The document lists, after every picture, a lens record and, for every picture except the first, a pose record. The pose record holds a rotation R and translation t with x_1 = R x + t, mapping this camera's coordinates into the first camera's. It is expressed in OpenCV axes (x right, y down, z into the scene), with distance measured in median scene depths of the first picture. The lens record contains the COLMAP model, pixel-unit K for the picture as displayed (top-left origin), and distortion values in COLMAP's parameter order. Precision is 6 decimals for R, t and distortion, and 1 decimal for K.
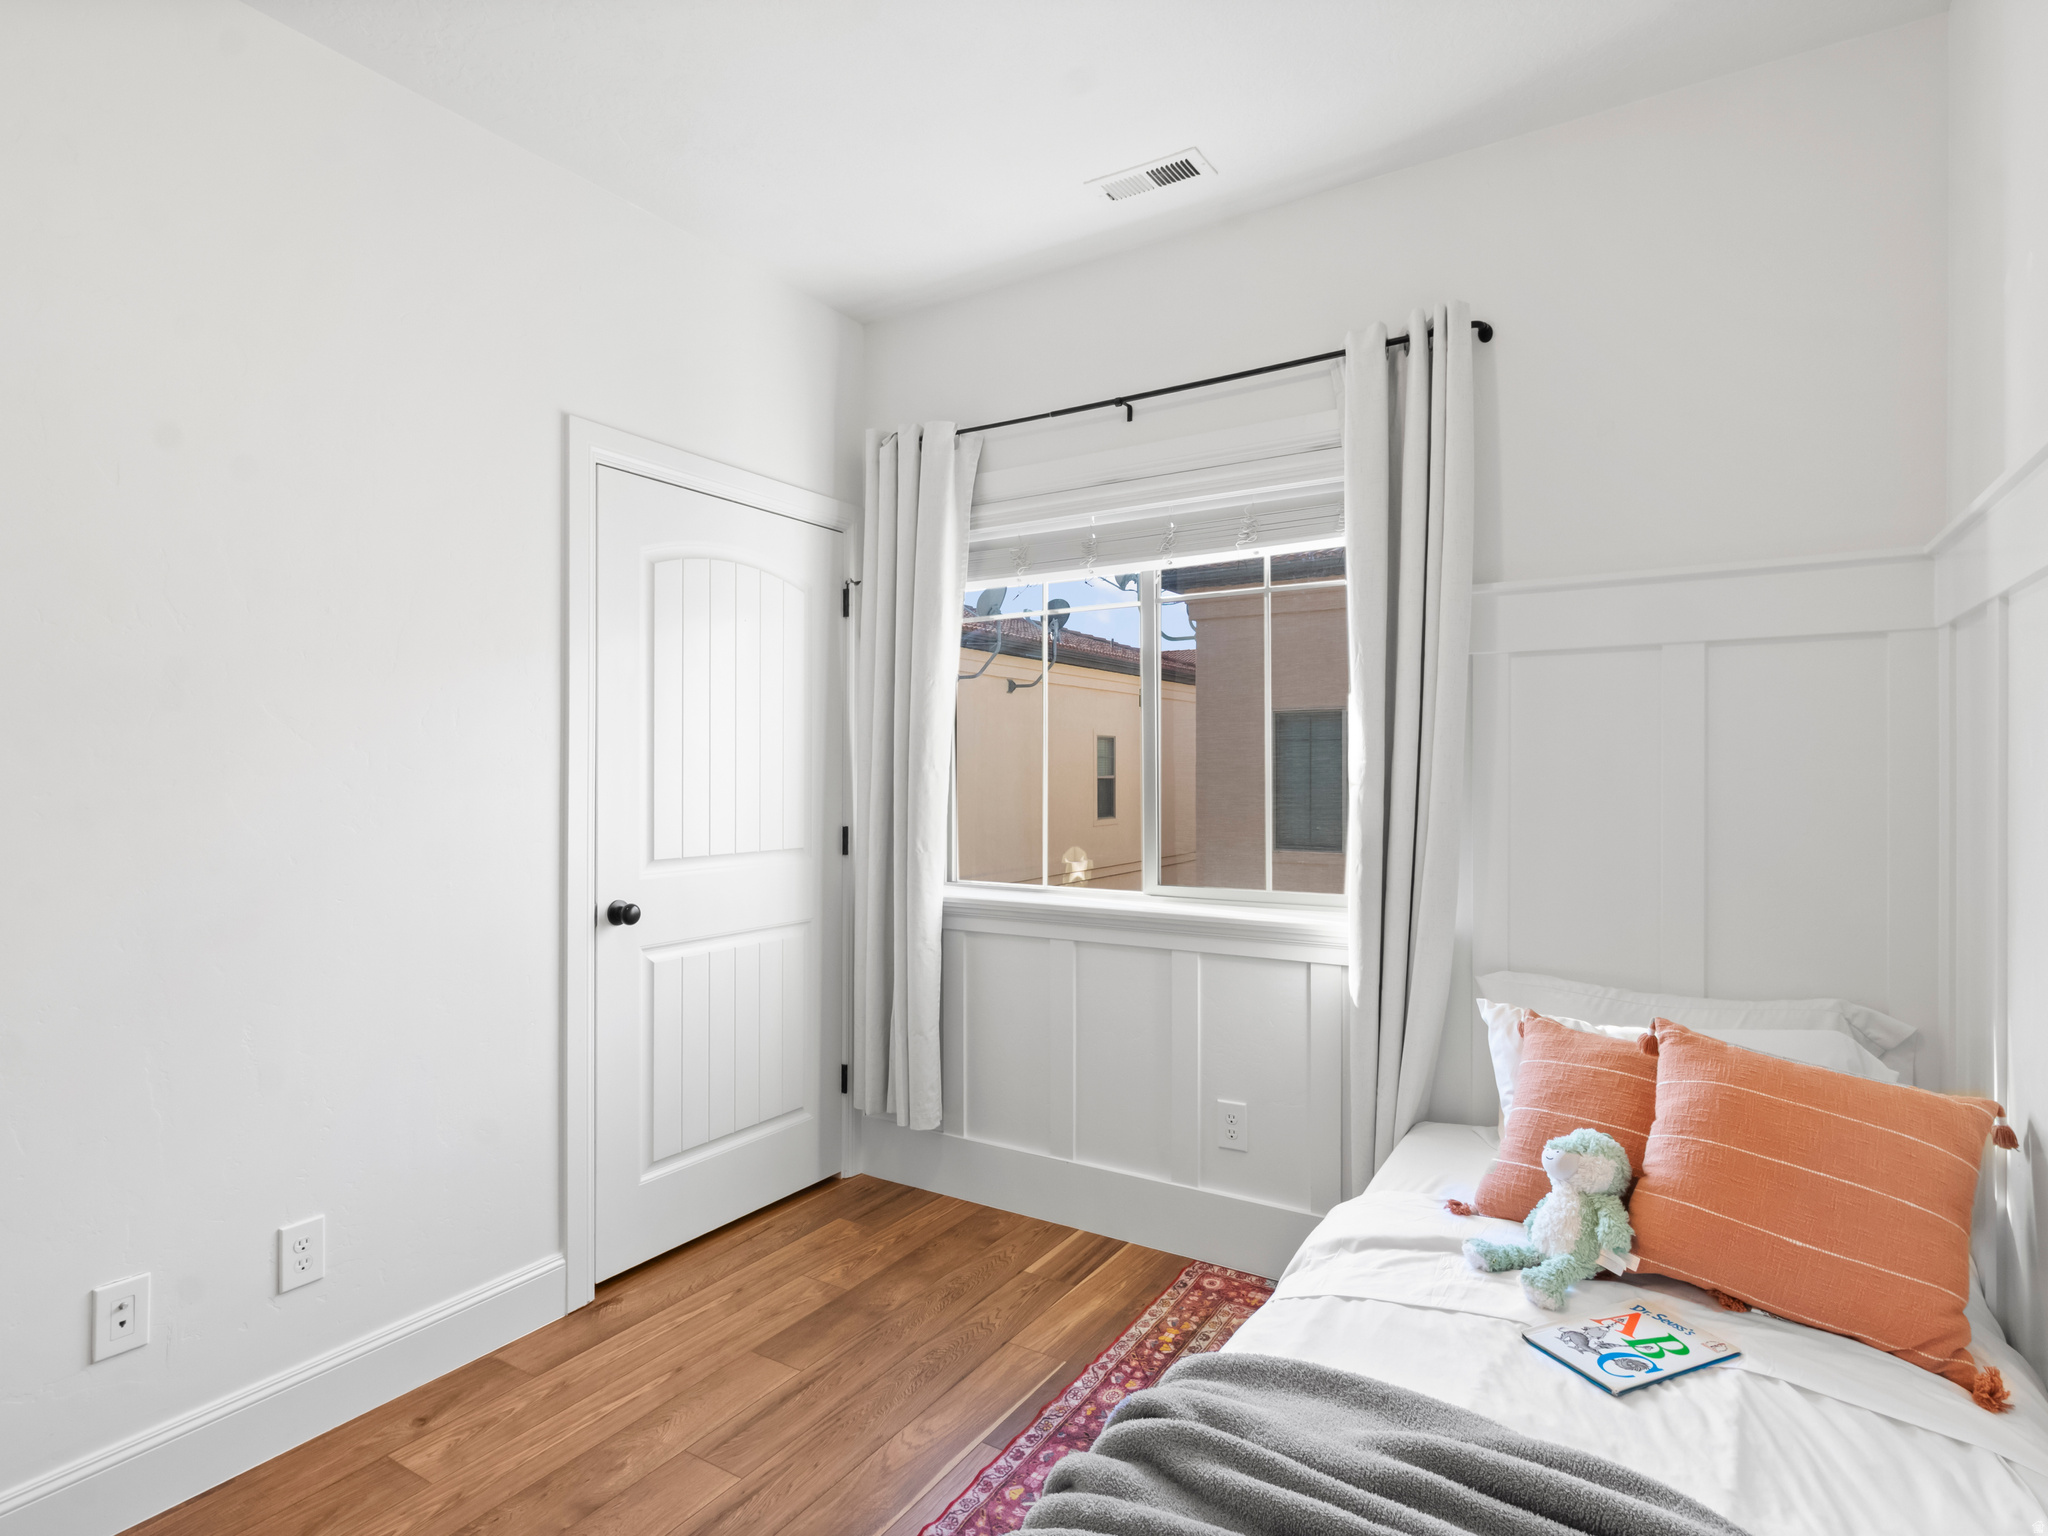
lens RADIAL K [[1099.6, 0, 1032.1], [0, 1099.6, 754.1], [0, 0, 1]] dist [0.004959, 0.001471]
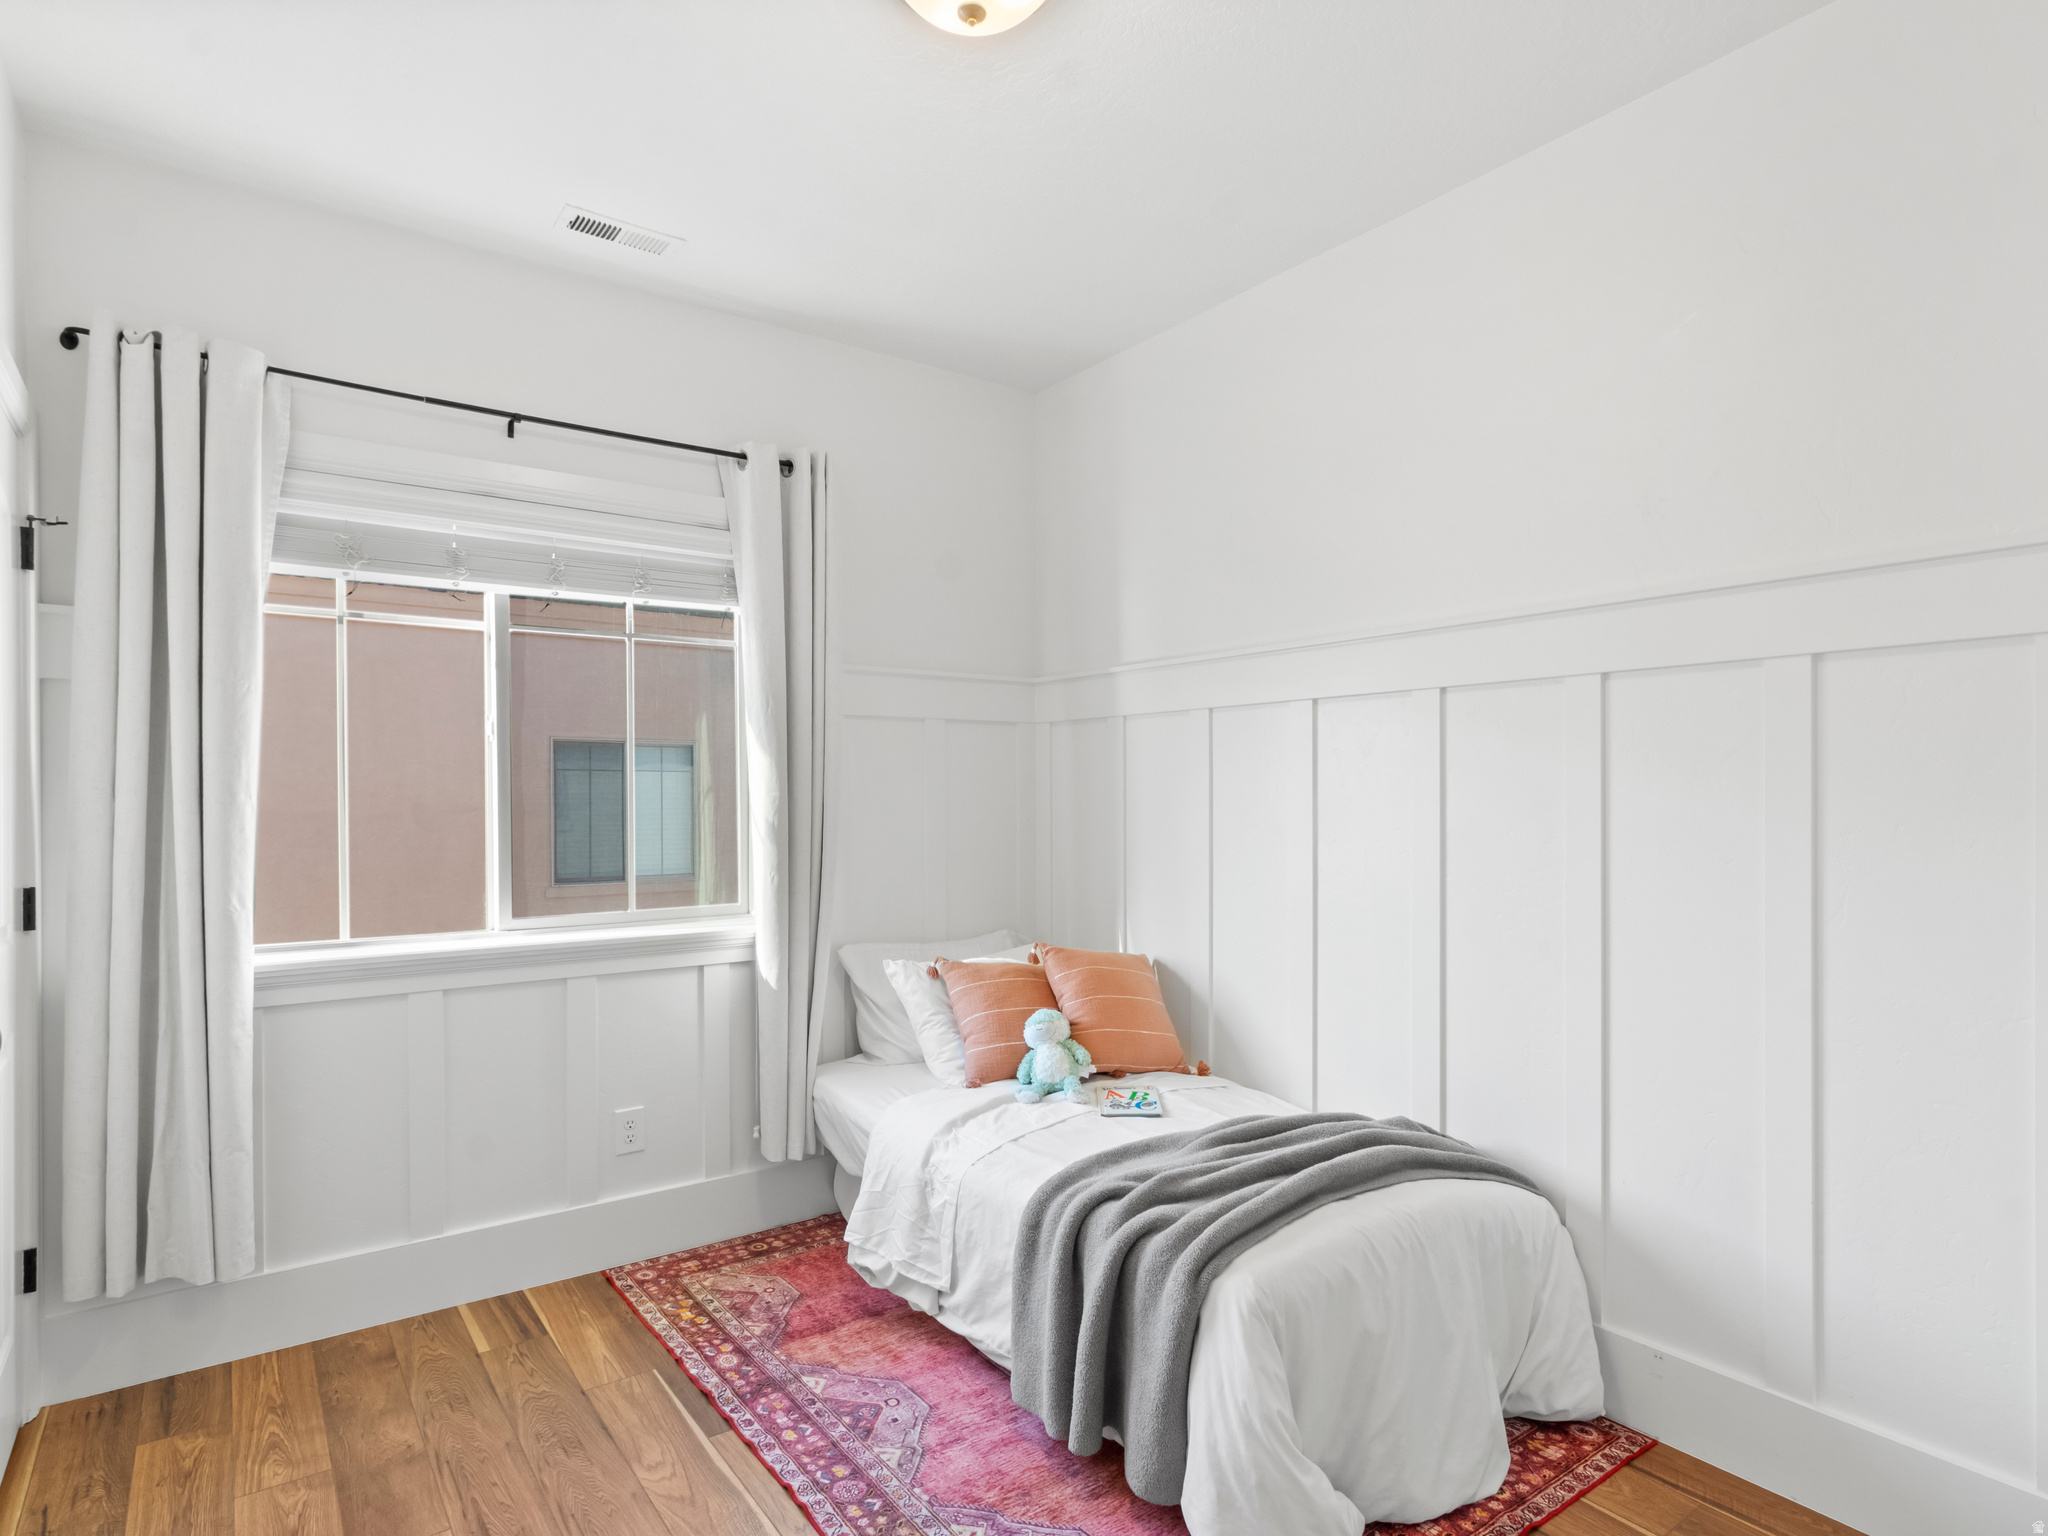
lens RADIAL K [[1079.1, 0, 1032.5], [0, 1079.1, 776.1], [0, 0, 1]] dist [0.002191, 0.001745]
pose [[0.377135, 0.020299, 0.925936, -0.658413], [-0.009497, 0.999792, -0.018050, 0.006382], [-0.926110, -0.001987, 0.377250, 0.239739]]
